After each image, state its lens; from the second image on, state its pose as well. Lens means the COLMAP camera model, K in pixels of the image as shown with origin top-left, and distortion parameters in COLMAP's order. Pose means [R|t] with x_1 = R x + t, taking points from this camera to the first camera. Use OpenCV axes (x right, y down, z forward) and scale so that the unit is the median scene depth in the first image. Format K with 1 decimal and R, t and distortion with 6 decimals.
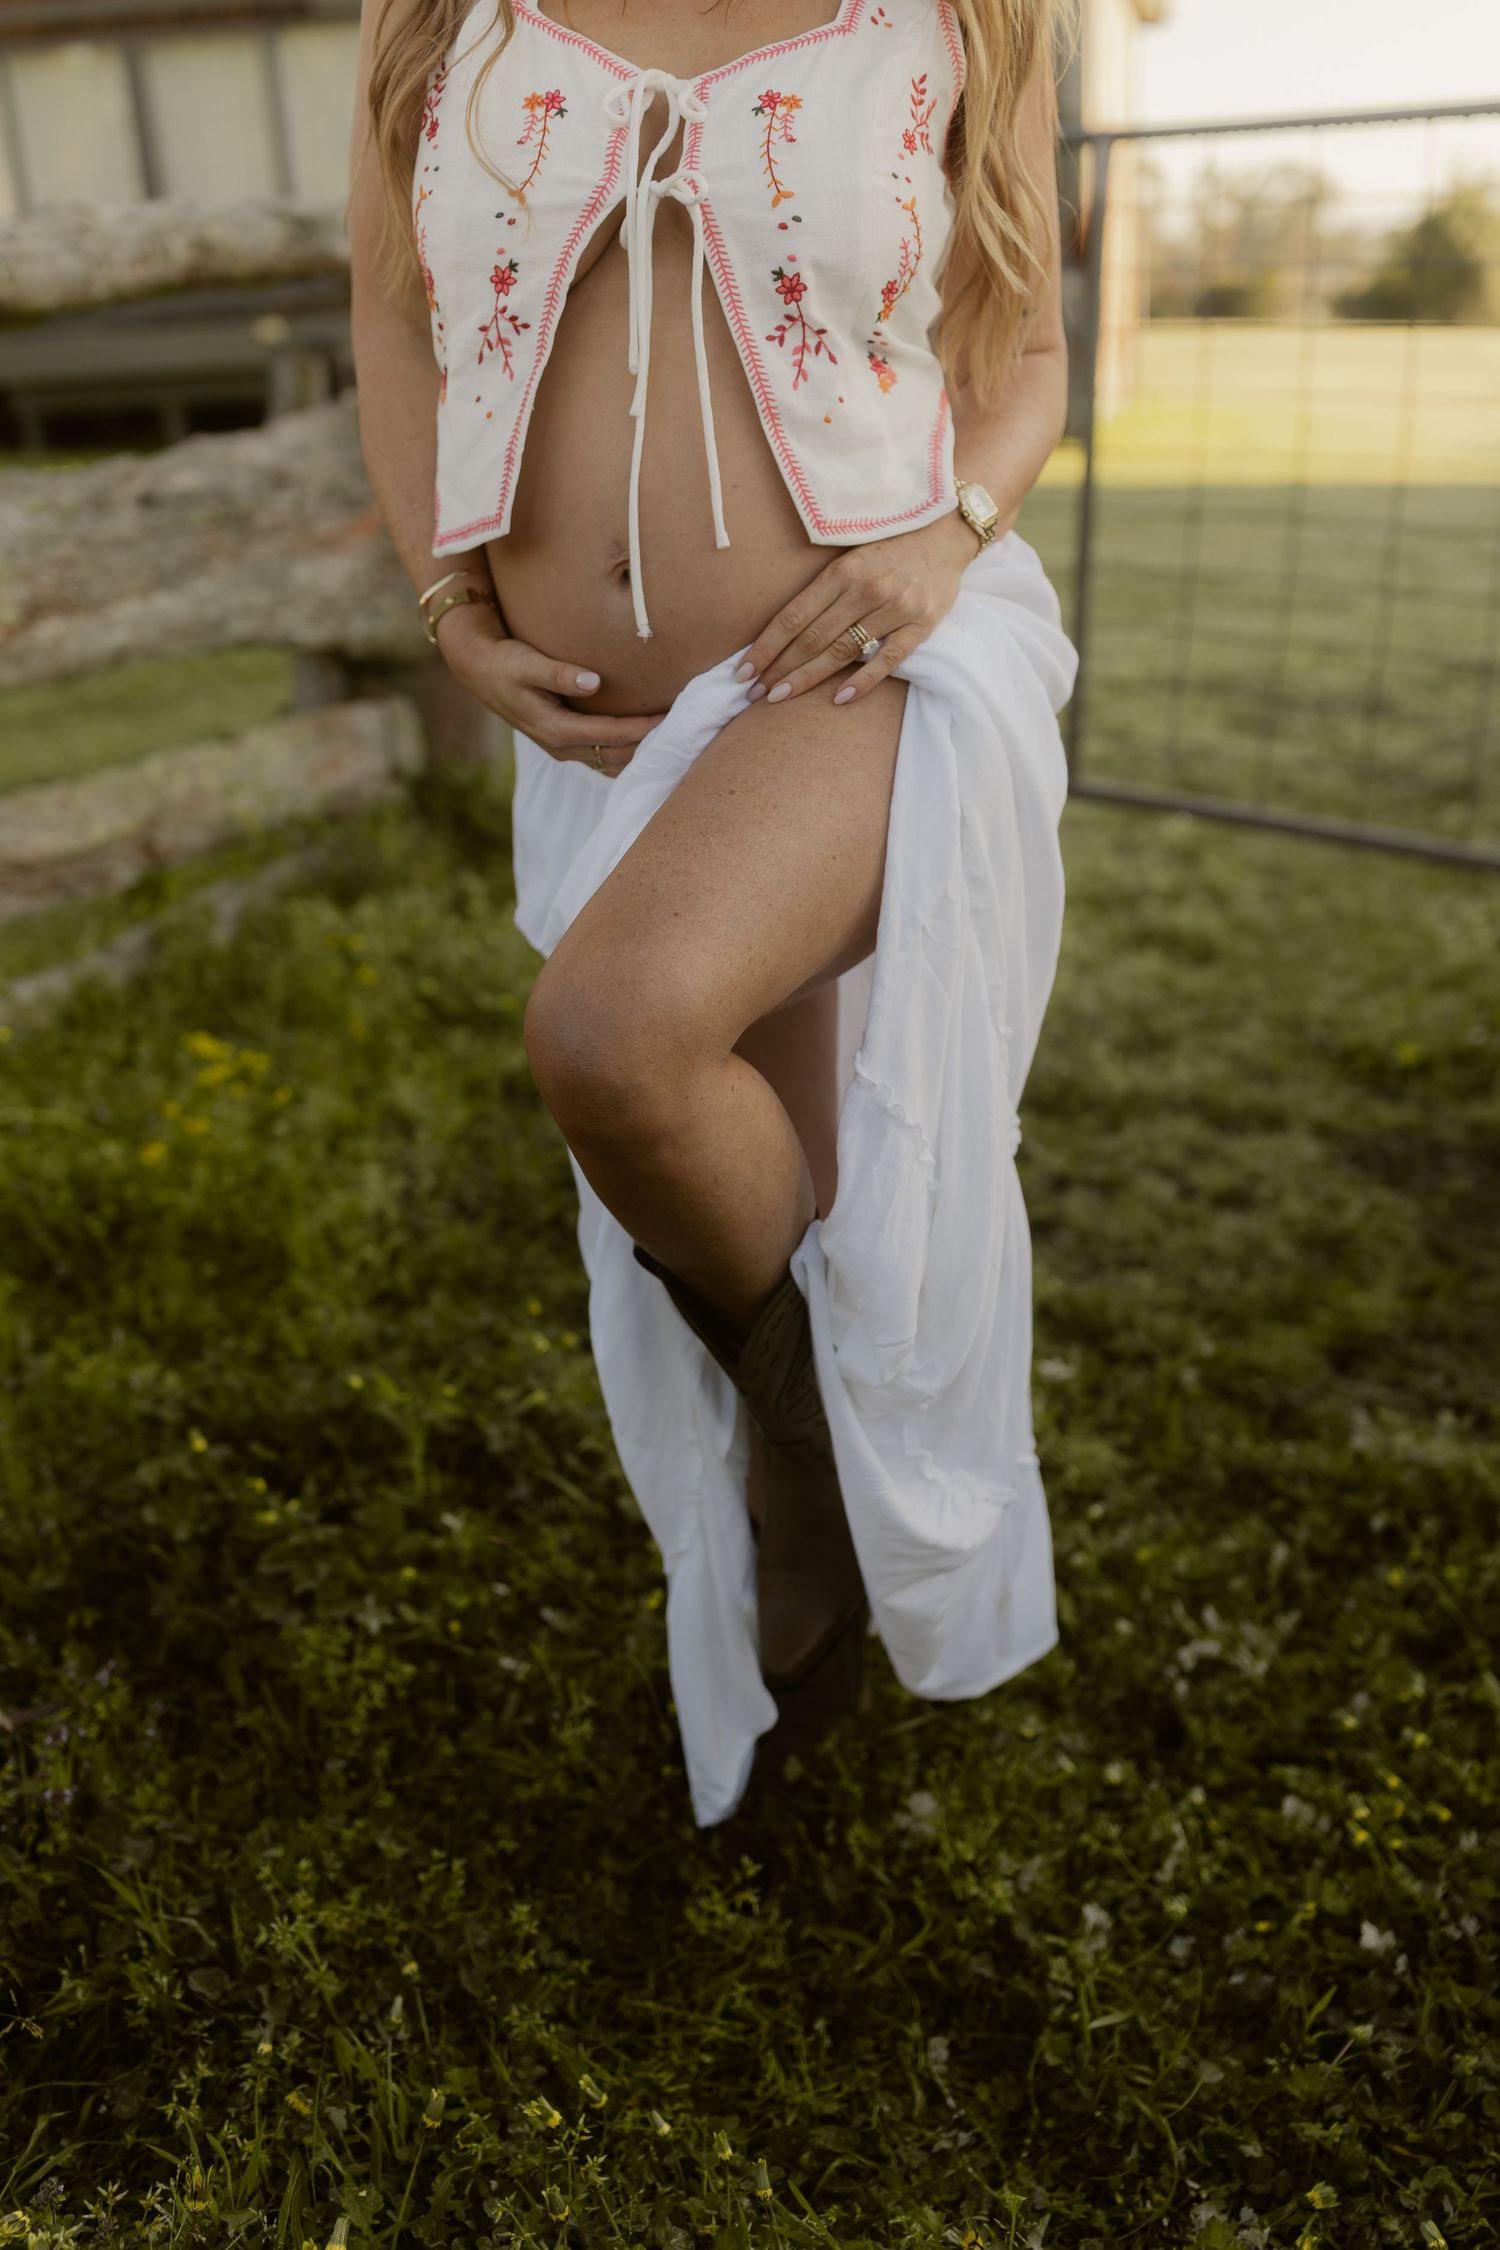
lens RADIAL K [[2143.0, 0, 743.7], [0, 2143.0, 1191.5], [0, 0, 1]] dist [0.000696, -0.015893]
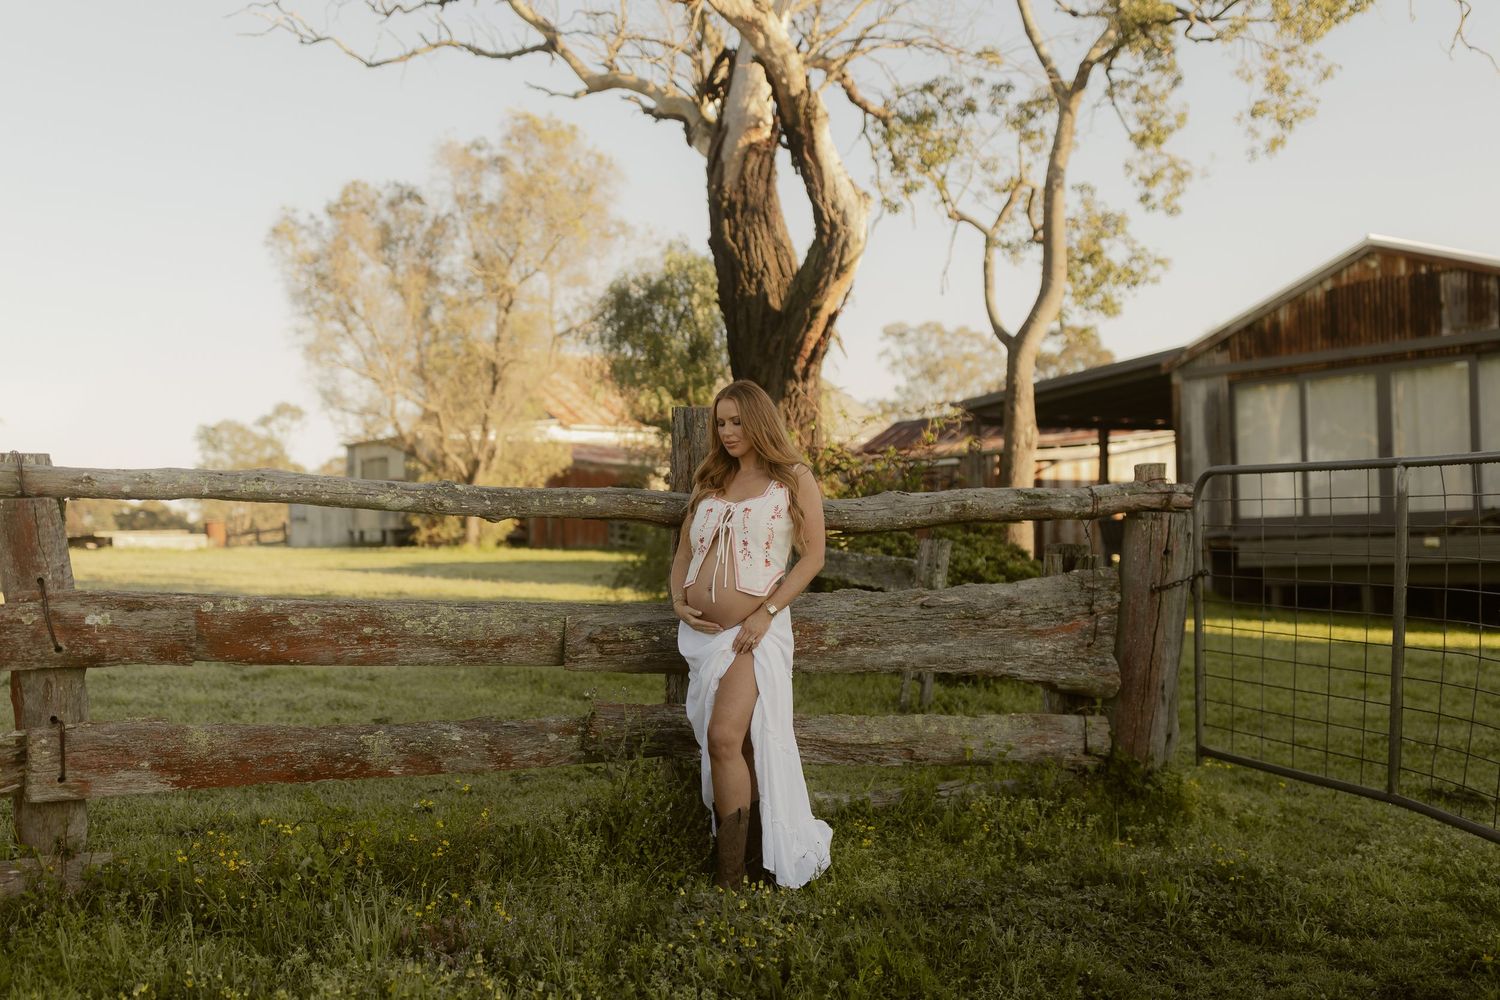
lens RADIAL K [[1561.3, 0, 717.4], [0, 1561.3, 524.6], [0, 0, 1]] dist [0.011939, -0.006783]
pose [[0.738662, 0.027149, -0.673529, 0.711358], [-0.278822, 0.922009, -0.268620, 0.121161], [0.613707, 0.386214, 0.688624, -0.359387]]
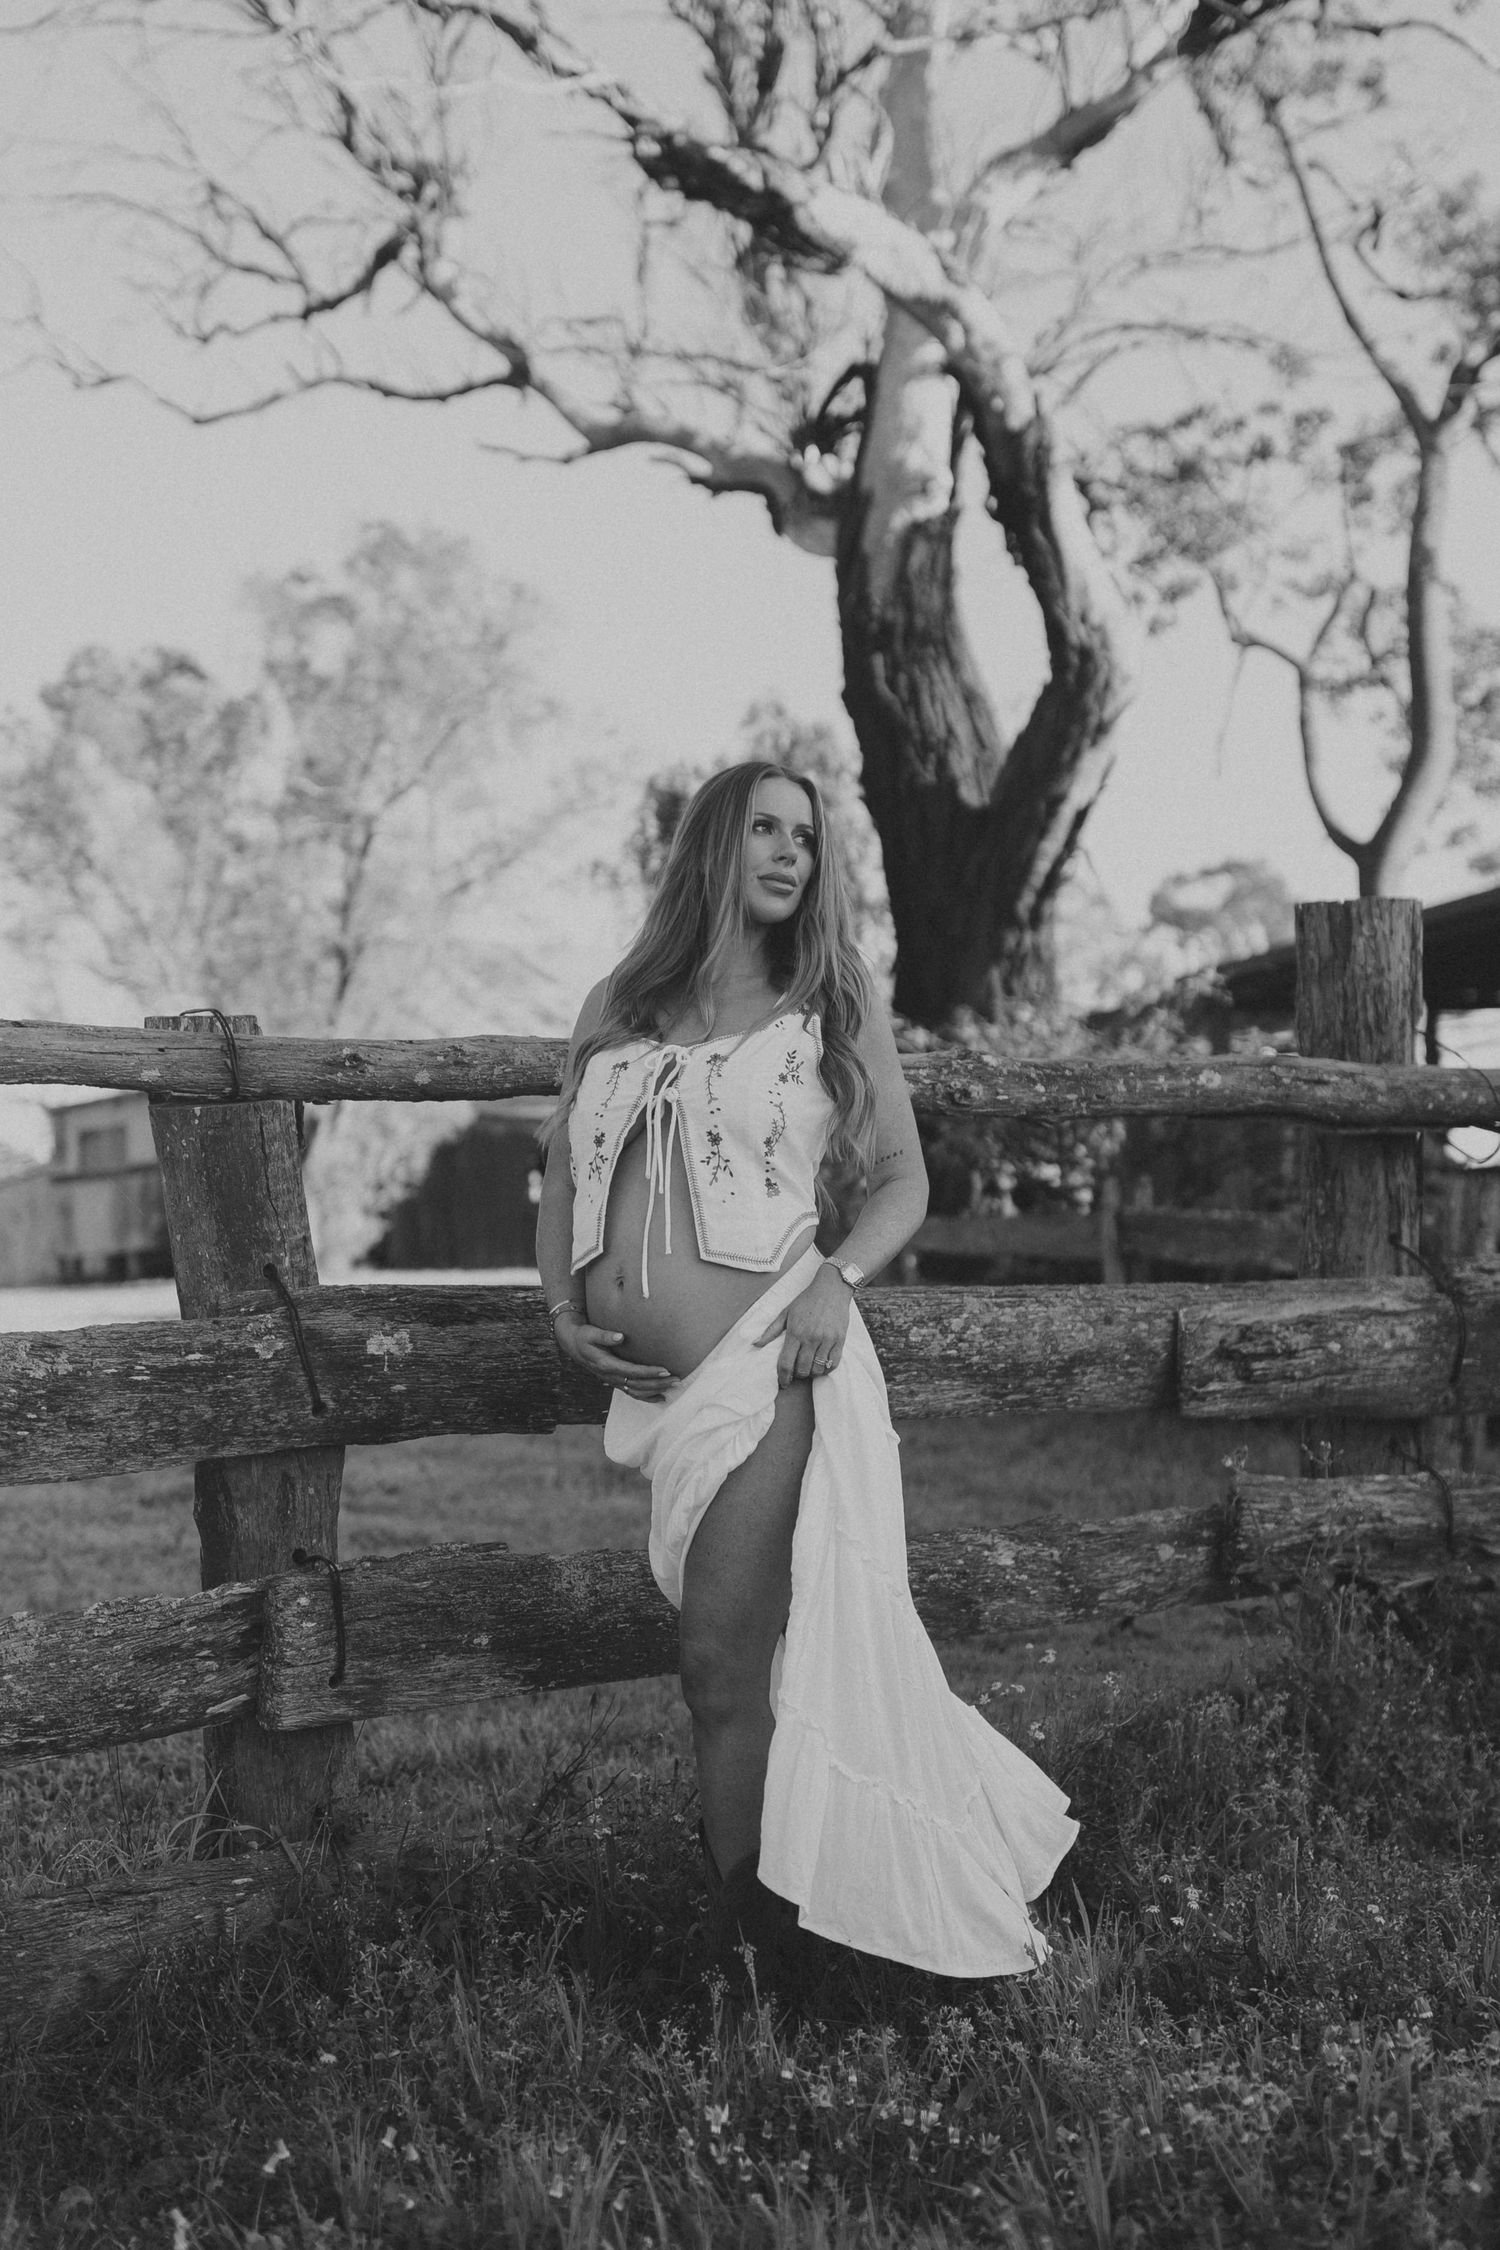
lens RADIAL K [[2671.7, 0, 755.1], [0, 2671.7, 1016.8], [0, 0, 1]] dist [0.012570, 0.002133]
pose [[0.764562, -0.056774, -0.642045, 0.281373], [-0.225109, 0.909867, -0.348523, 0.211529], [0.603962, 0.410998, 0.682869, -0.456029]]
